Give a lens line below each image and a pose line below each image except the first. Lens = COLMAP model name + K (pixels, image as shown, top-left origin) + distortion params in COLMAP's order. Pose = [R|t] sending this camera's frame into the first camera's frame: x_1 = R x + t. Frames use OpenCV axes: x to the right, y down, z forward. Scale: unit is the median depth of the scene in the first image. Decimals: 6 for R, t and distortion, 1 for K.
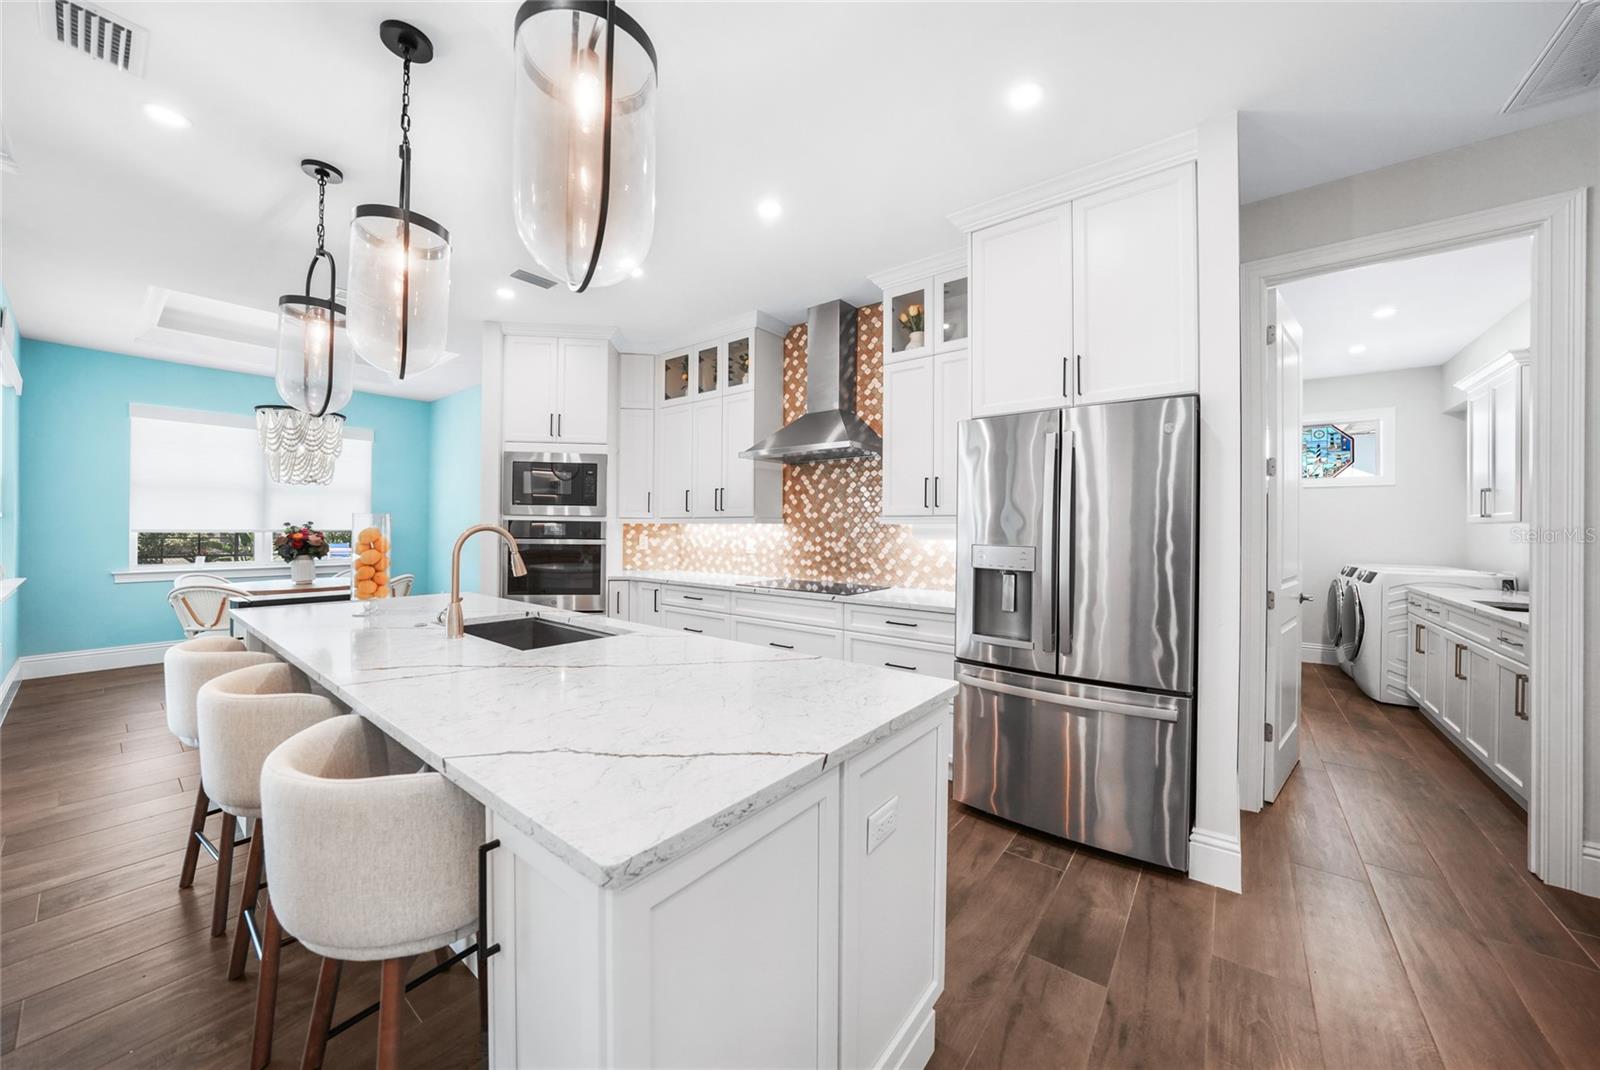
lens RADIAL K [[569.9, 0, 801.2], [0, 569.9, 526.3], [0, 0, 1]] dist [-0.024950, 0.005340]
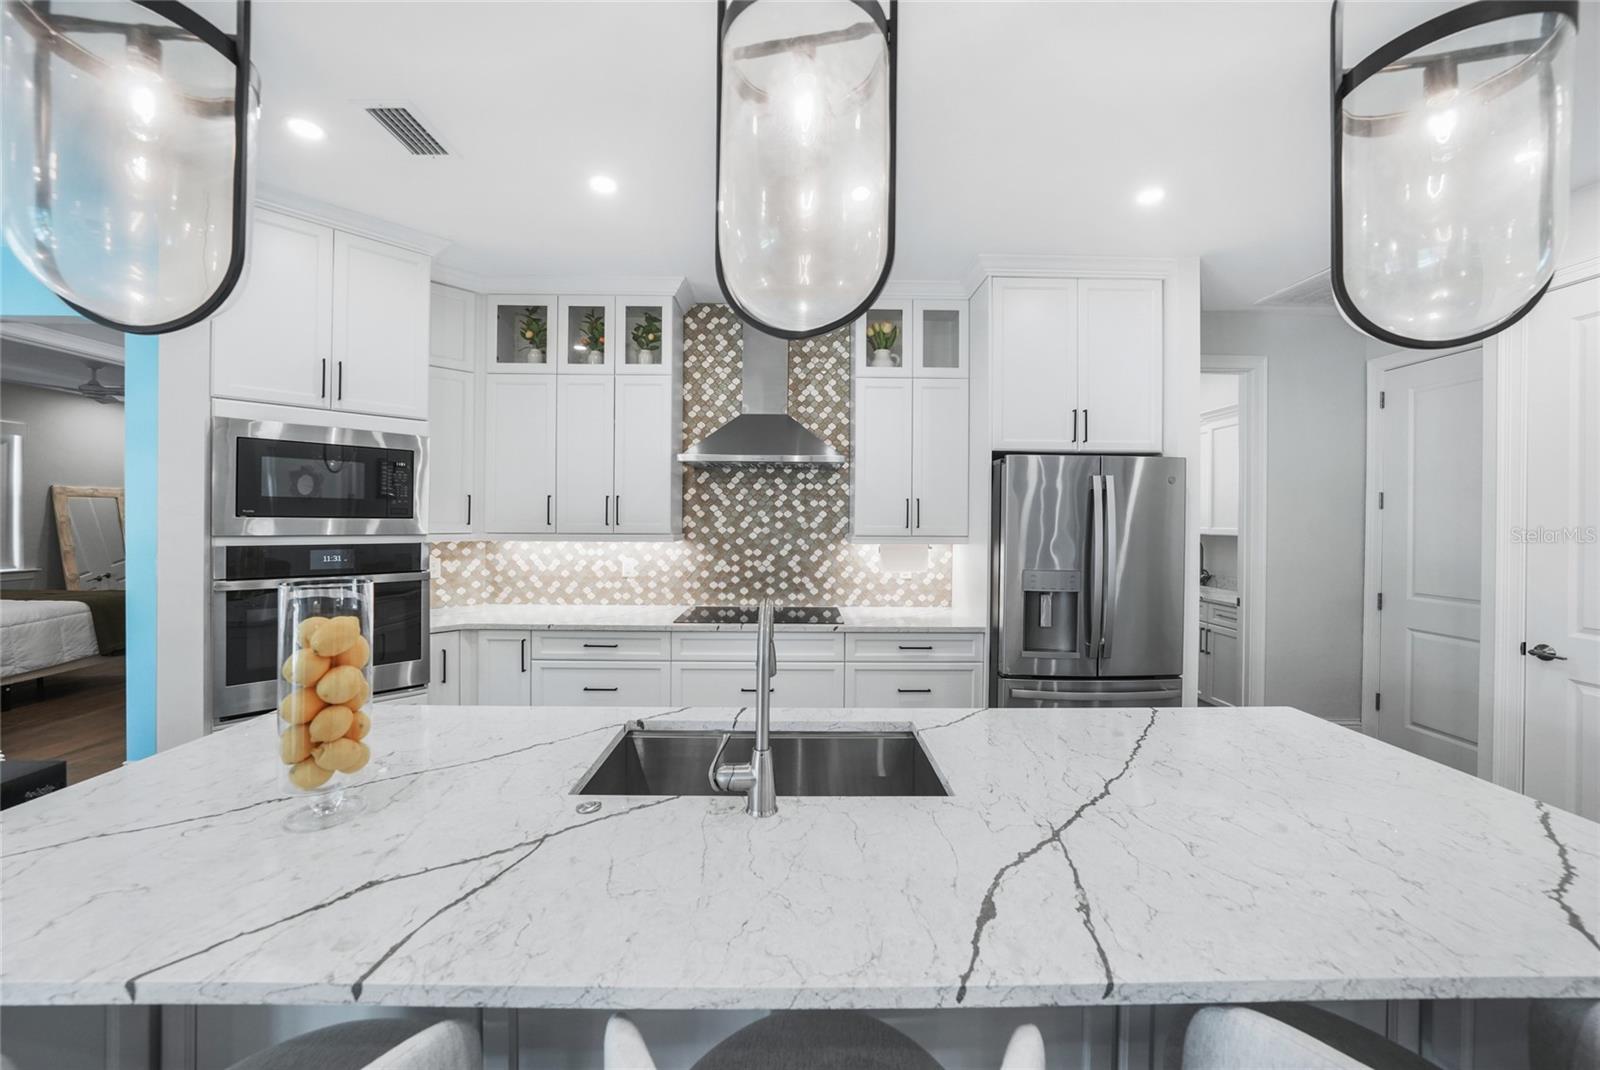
lens RADIAL K [[569.9, 0, 803.1], [0, 569.9, 521.4], [0, 0, 1]] dist [-0.024950, 0.005340]
pose [[0.774847, -0.003789, 0.632138, -0.433921], [-0.004148, 0.999930, 0.011078, -0.042308], [-0.632136, -0.011206, 0.774777, 0.257497]]
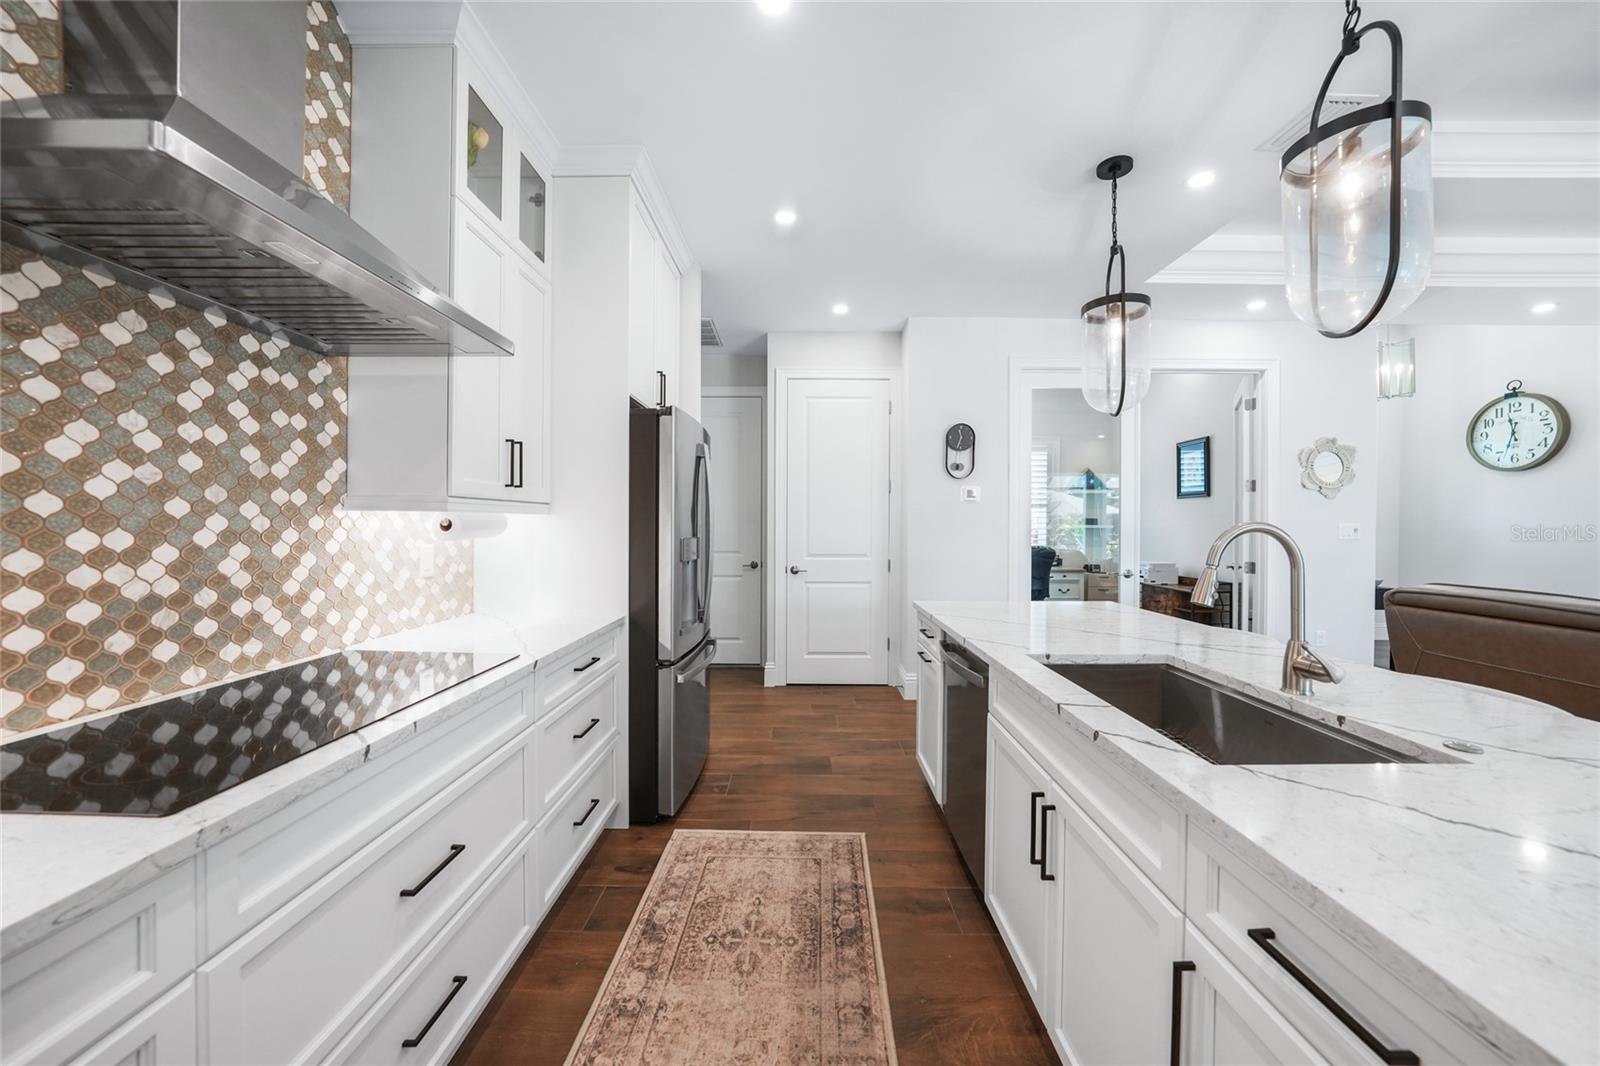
lens RADIAL K [[569.9, 0, 804.2], [0, 569.9, 527.6], [0, 0, 1]] dist [-0.024950, 0.005340]
pose [[-0.611563, -0.011751, 0.791109, -0.360123], [-0.009435, 0.999927, 0.007559, 0.002871], [-0.791140, -0.002842, -0.611629, 0.867604]]
